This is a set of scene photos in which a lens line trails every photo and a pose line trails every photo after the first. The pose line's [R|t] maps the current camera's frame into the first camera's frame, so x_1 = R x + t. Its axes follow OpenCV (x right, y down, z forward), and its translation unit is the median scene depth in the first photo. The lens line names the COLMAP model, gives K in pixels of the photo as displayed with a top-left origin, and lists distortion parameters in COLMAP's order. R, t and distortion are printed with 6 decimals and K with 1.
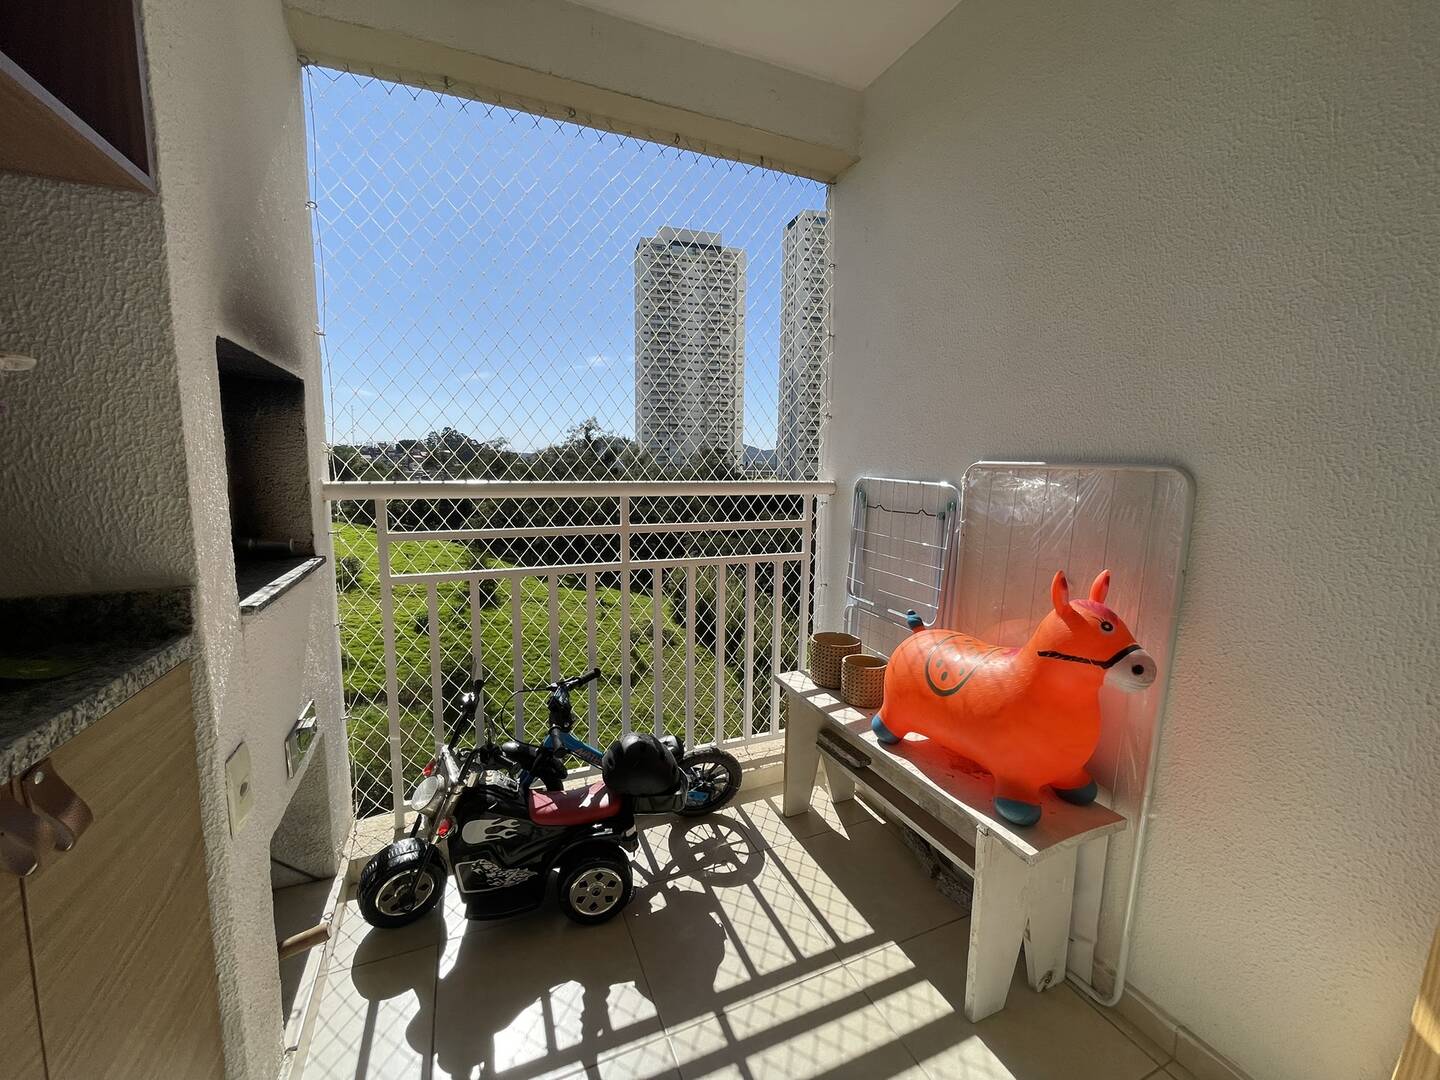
lens RADIAL K [[580.7, 0, 715.9], [0, 580.7, 538.6], [0, 0, 1]] dist [-0.004936, 0.000762]
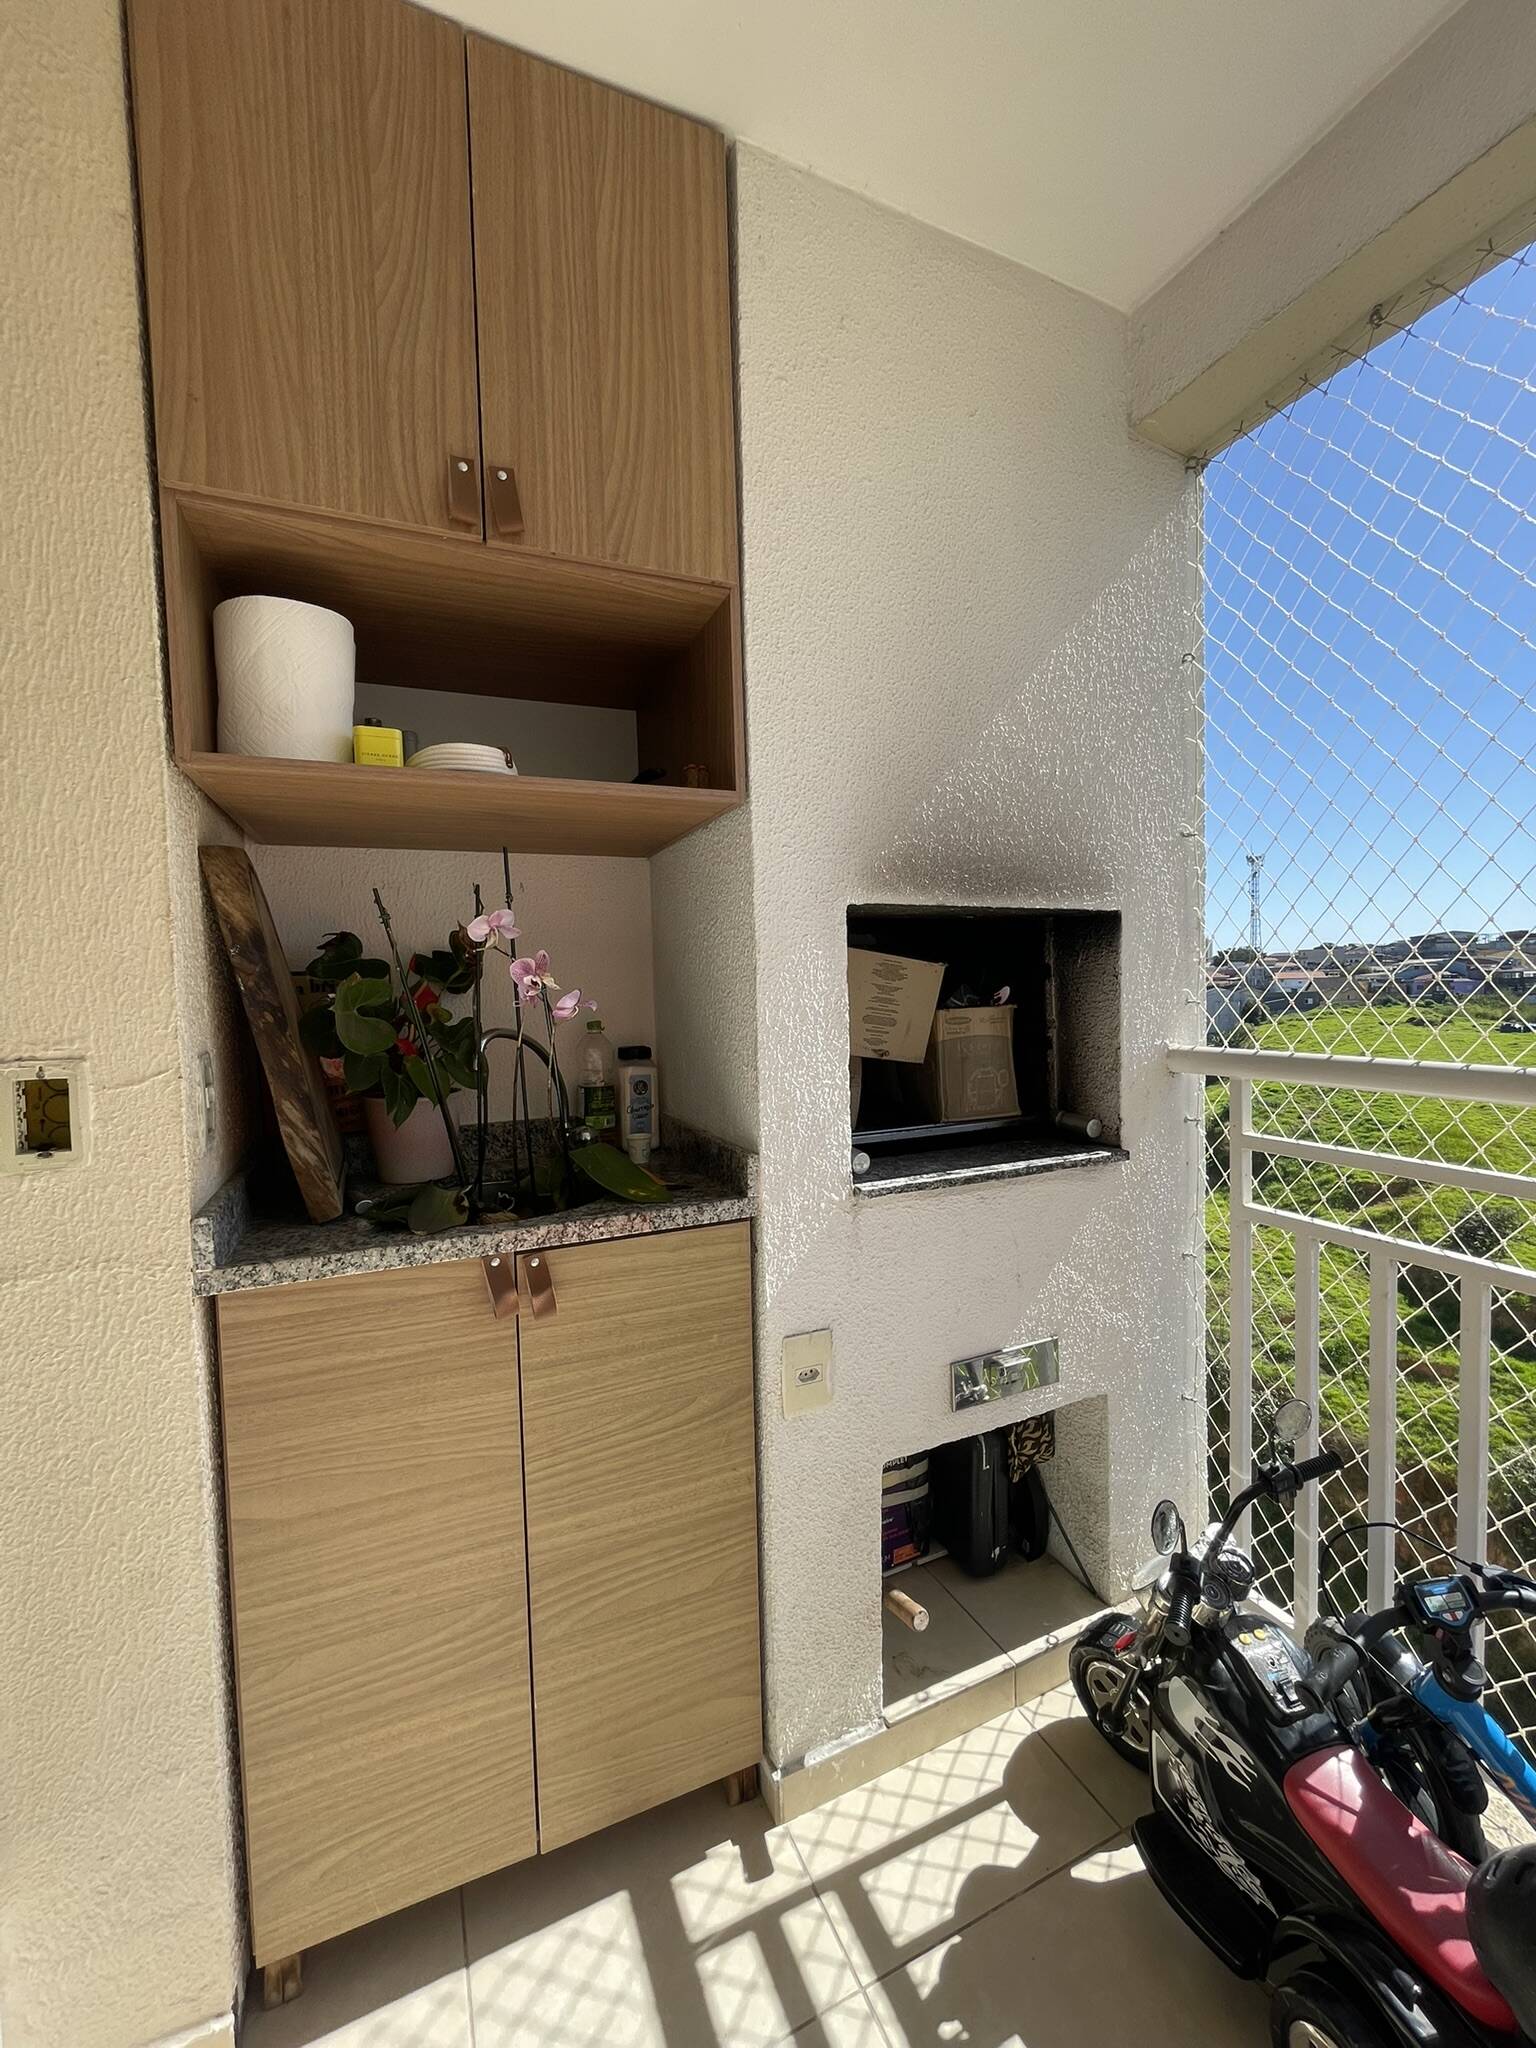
lens RADIAL K [[825.9, 0, 767.3], [0, 825.9, 1022.4], [0, 0, 1]] dist [-0.004936, 0.000762]
pose [[0.023944, 0.032975, -0.999169, 0.344232], [-0.104511, 0.994062, 0.030302, -0.119666], [0.994235, 0.103699, 0.027248, 0.554590]]
